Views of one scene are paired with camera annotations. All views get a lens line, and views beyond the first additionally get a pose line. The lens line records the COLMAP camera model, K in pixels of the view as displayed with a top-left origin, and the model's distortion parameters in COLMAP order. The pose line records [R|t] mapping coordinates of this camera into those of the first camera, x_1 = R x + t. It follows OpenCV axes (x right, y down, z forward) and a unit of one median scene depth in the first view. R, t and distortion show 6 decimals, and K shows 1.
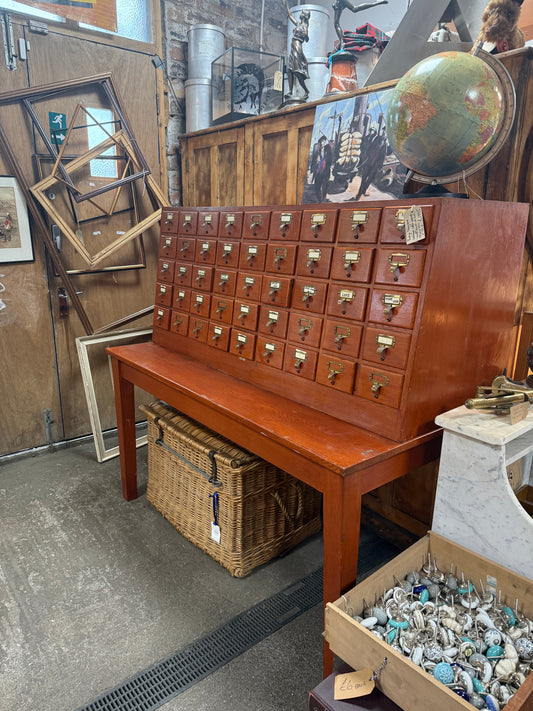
lens RADIAL K [[498.4, 0, 260.8], [0, 498.4, 356.4], [0, 0, 1]] dist [0.017580, -0.030121]
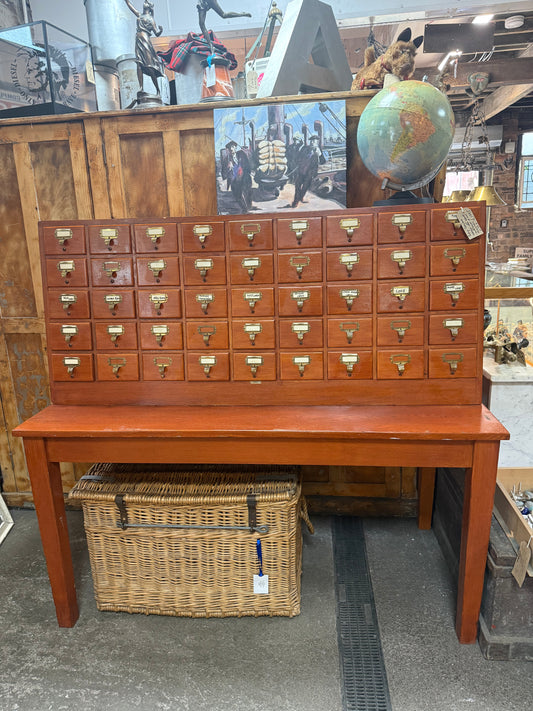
lens RADIAL K [[498.4, 0, 265.9], [0, 498.4, 357.3], [0, 0, 1]] dist [0.017580, -0.030121]
pose [[0.710350, -0.217288, 0.669469, -0.590978], [0.230465, 0.970526, 0.070463, -0.095543], [-0.665048, 0.104236, 0.739490, 0.303683]]
